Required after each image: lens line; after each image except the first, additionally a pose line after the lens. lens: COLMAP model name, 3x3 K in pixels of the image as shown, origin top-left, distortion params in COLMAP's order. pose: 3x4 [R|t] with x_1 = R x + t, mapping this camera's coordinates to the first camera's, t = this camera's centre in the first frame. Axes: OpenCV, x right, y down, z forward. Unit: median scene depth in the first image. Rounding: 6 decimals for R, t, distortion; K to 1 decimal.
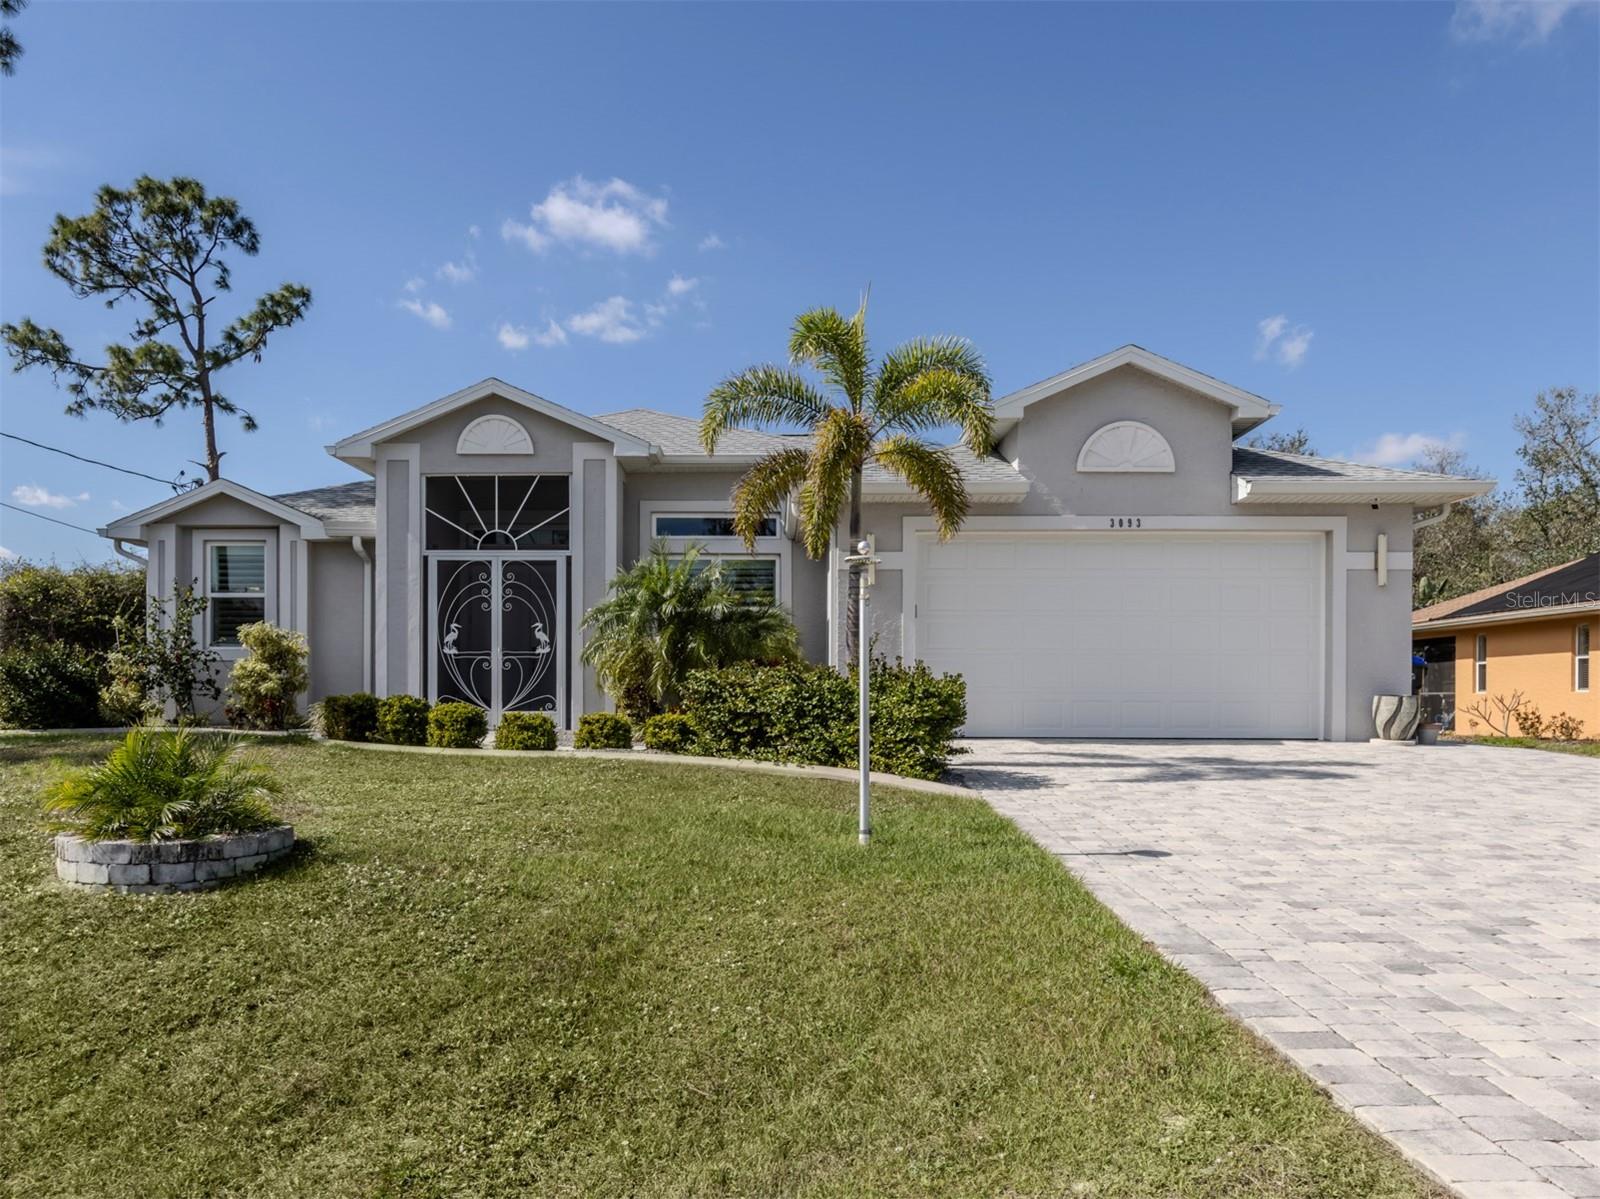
lens RADIAL K [[893.8, 0, 797.8], [0, 893.8, 633.9], [0, 0, 1]] dist [-0.002888, 0.006609]
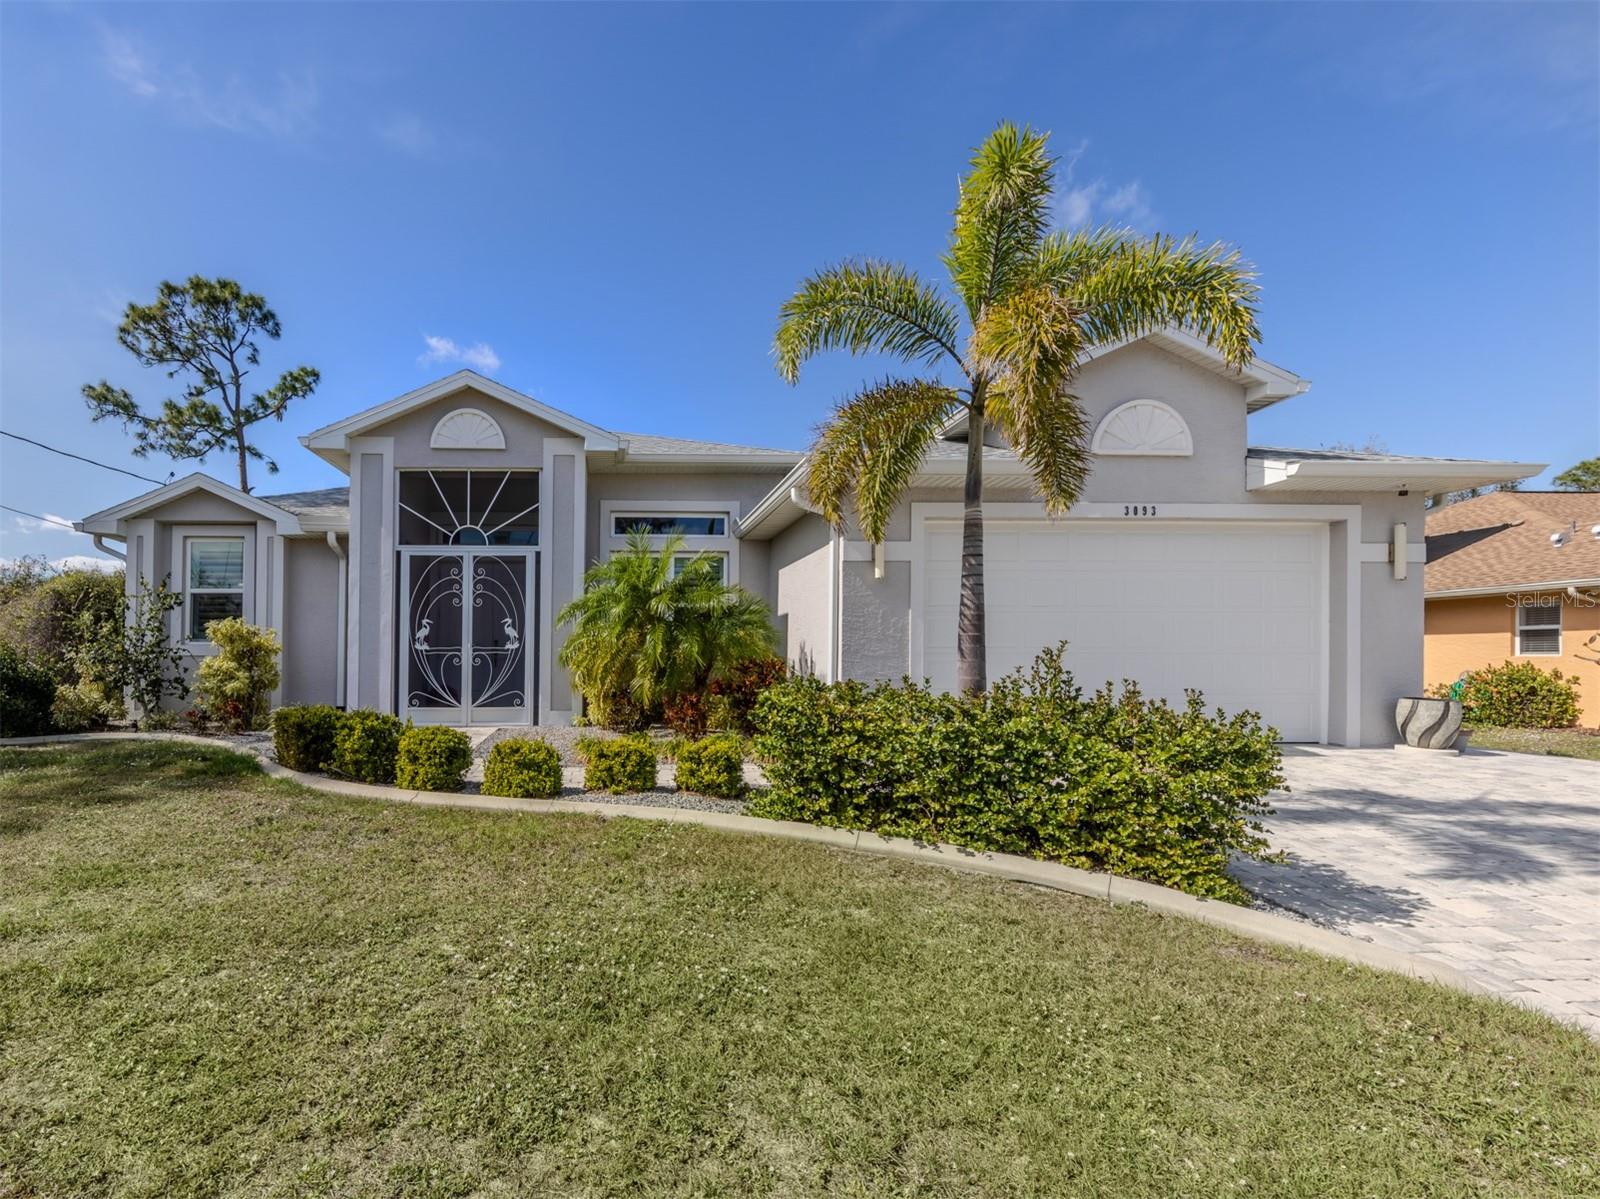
lens RADIAL K [[1226.9, 0, 803.0], [0, 1226.9, 598.7], [0, 0, 1]] dist [0.011916, -0.015114]
pose [[0.997198, -0.000417, -0.074808, 0.137120], [-0.002057, 0.999454, -0.032989, 0.009995], [0.074781, 0.033050, 0.996652, -0.332809]]
